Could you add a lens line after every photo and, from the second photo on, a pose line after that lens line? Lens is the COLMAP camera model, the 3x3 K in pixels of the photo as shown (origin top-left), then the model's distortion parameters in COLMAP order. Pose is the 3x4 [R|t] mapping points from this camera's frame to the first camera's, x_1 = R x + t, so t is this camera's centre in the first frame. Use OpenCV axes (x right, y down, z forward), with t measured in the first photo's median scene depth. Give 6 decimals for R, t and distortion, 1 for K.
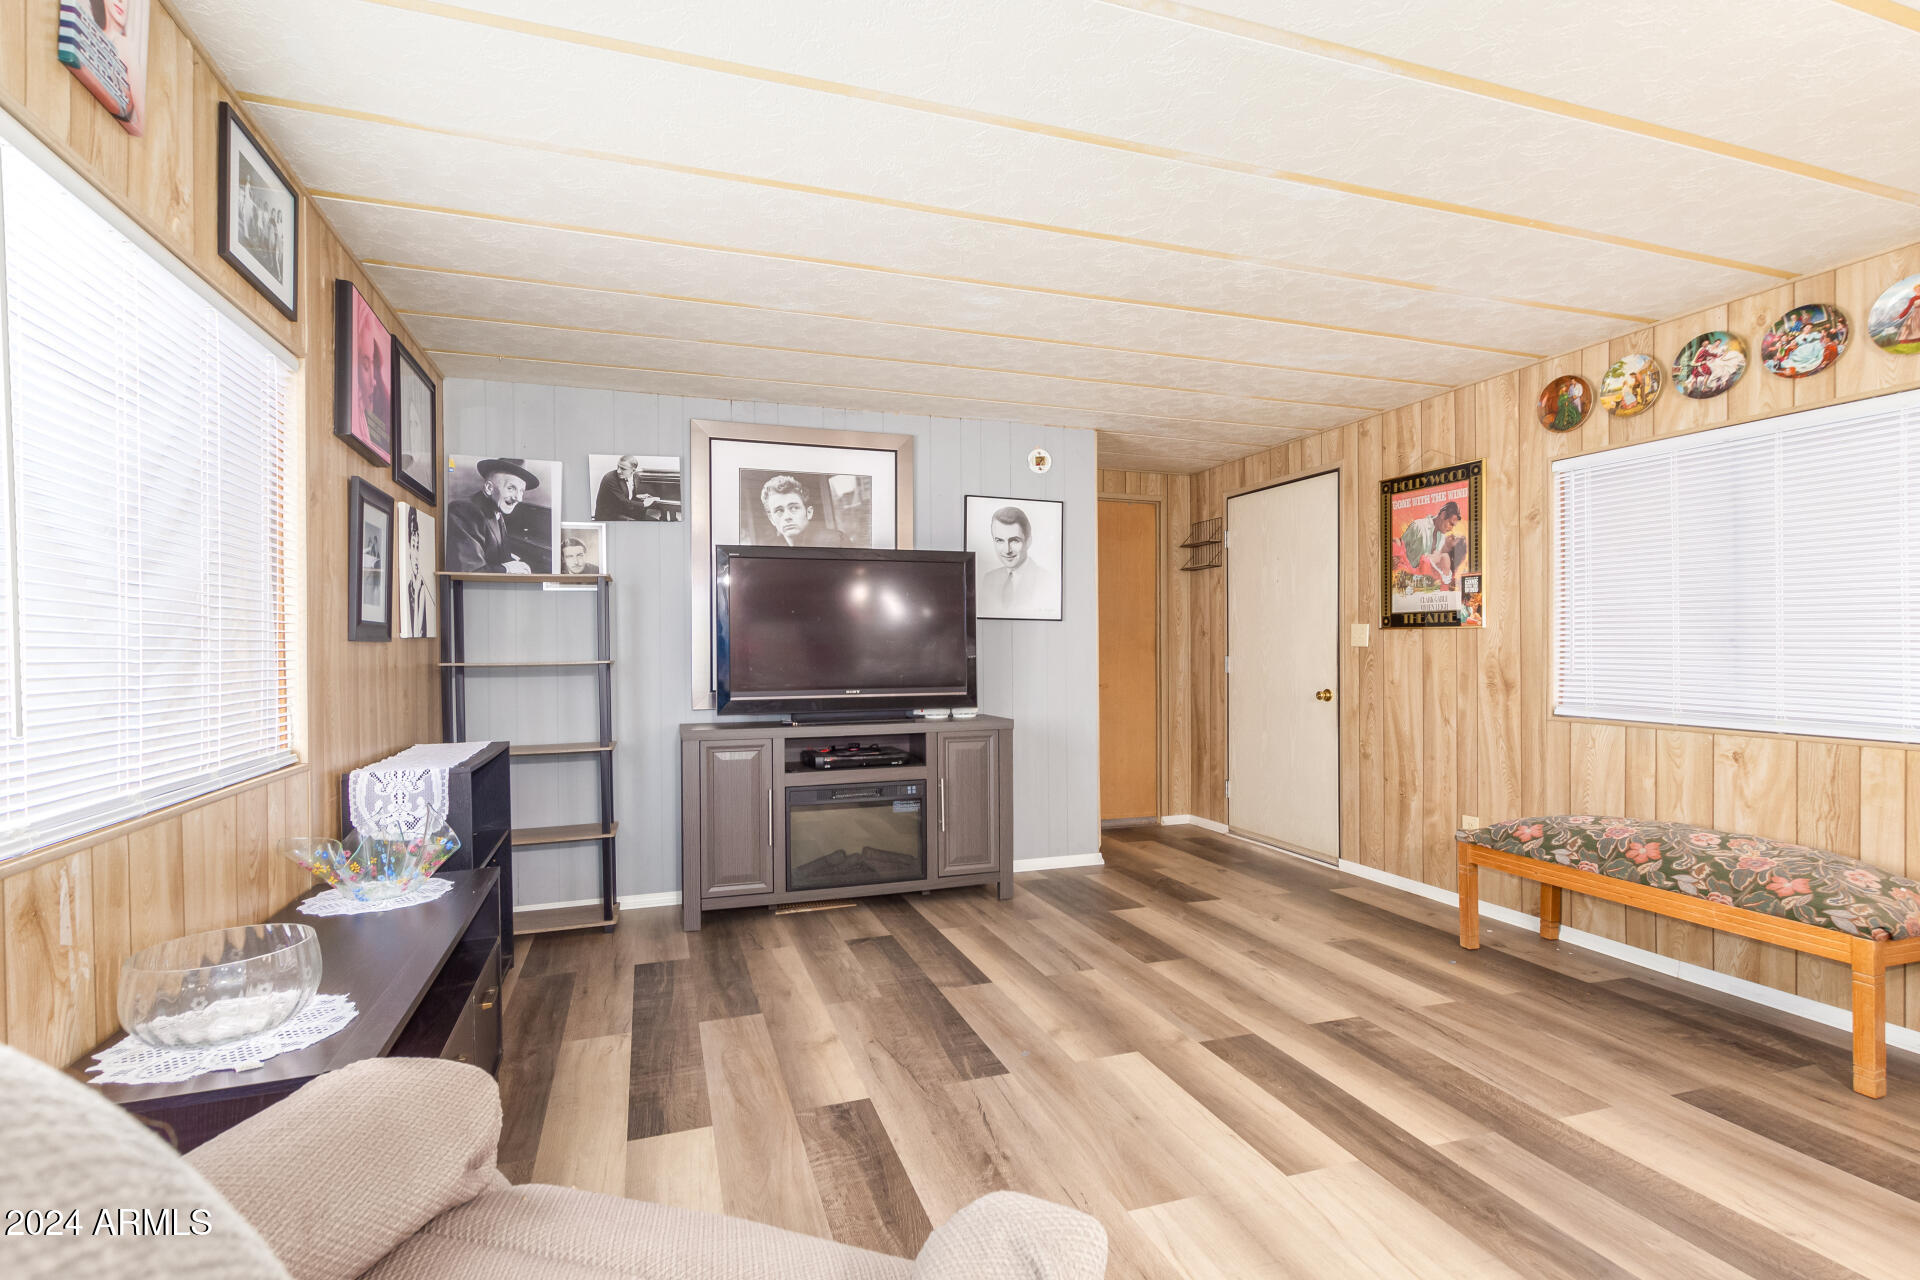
lens RADIAL K [[884.9, 0, 958.8], [0, 884.9, 648.7], [0, 0, 1]] dist [-0.002250, -0.000273]
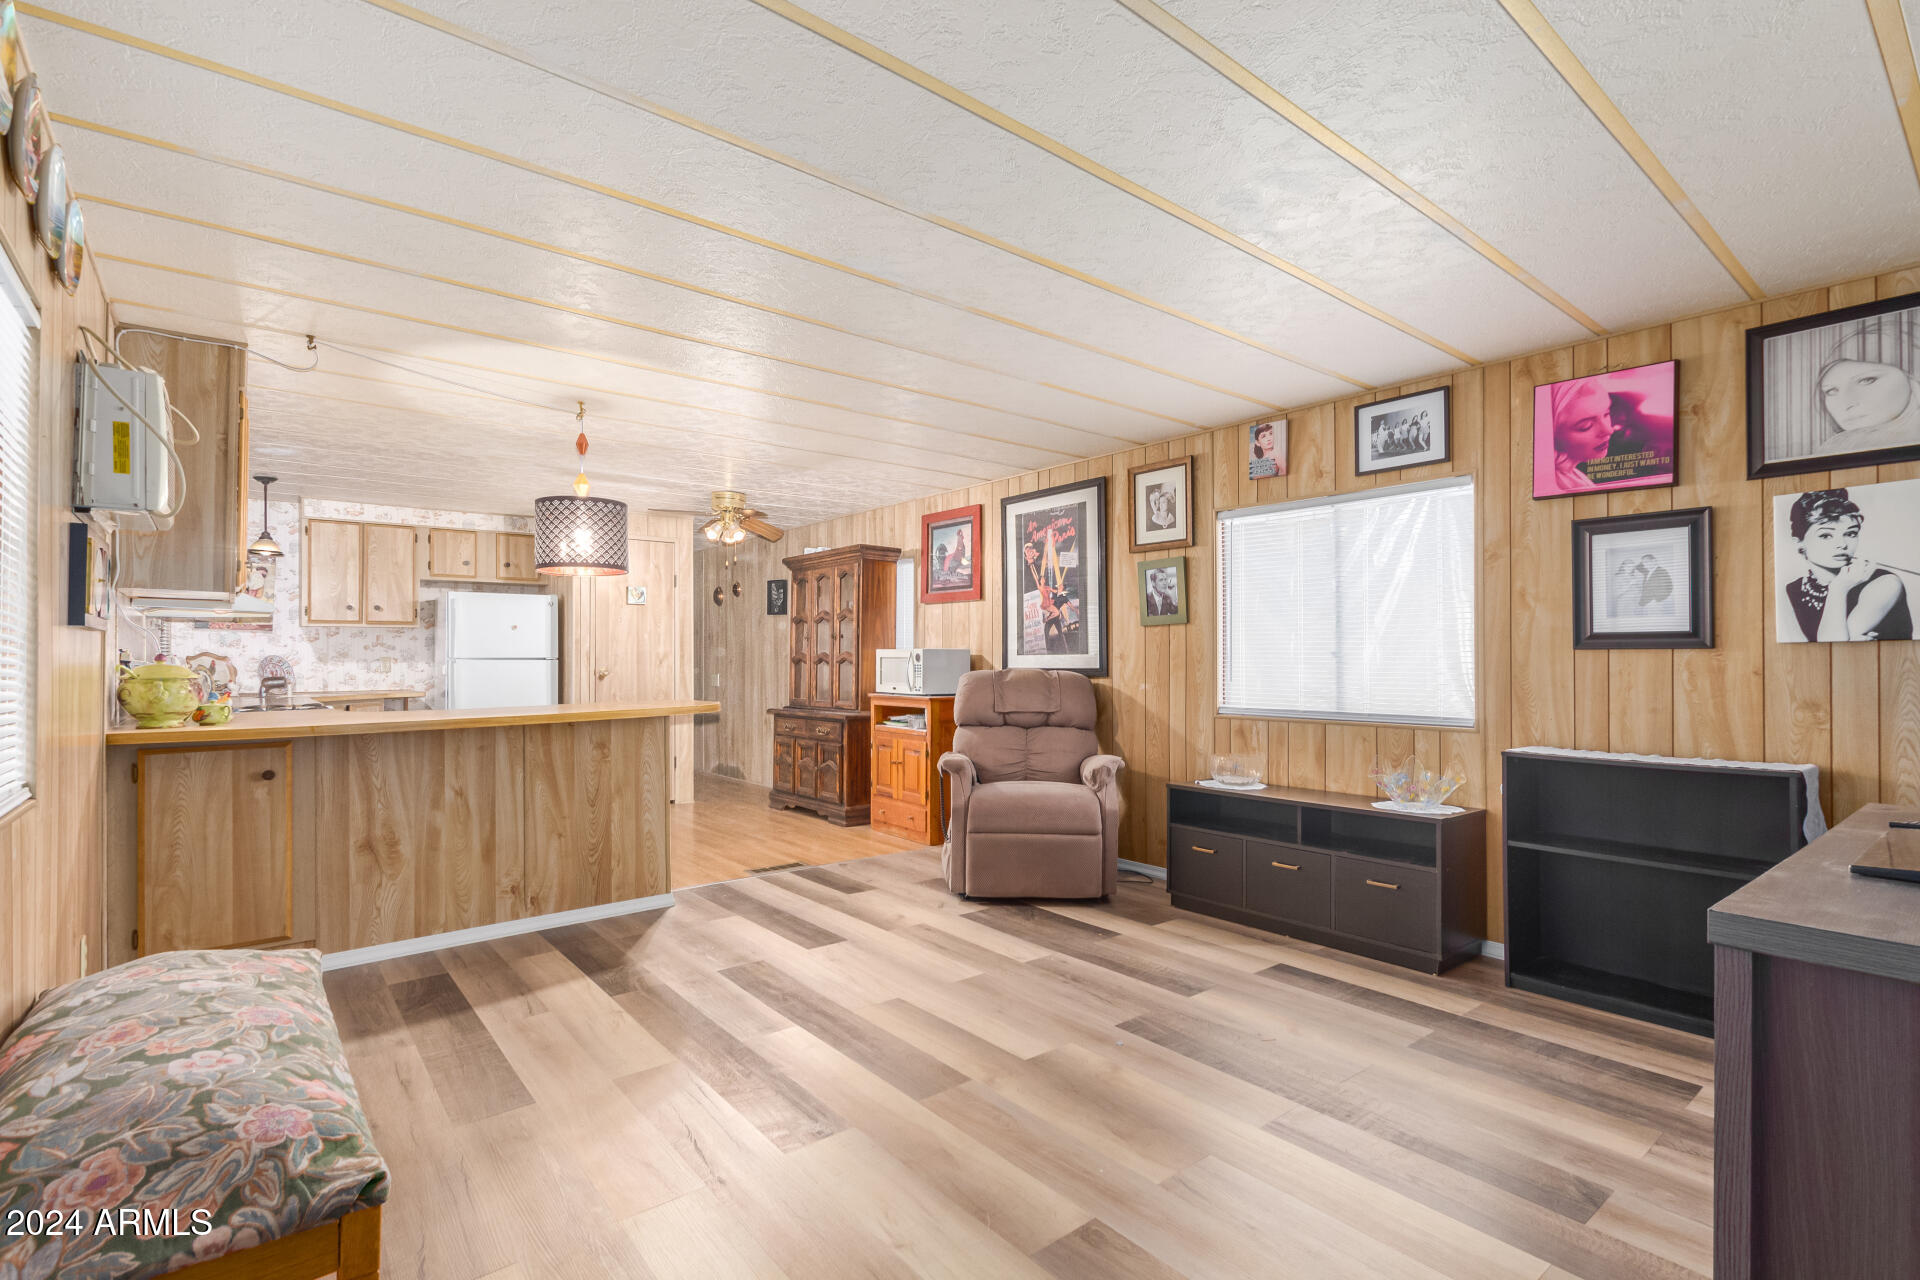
lens RADIAL K [[884.9, 0, 954.9], [0, 884.9, 652.2], [0, 0, 1]] dist [-0.002250, -0.000273]
pose [[-0.937038, 0.001733, -0.349224, 0.657368], [0.005710, 0.999930, -0.010360, -0.007580], [0.349182, -0.011702, -0.936982, 2.002263]]
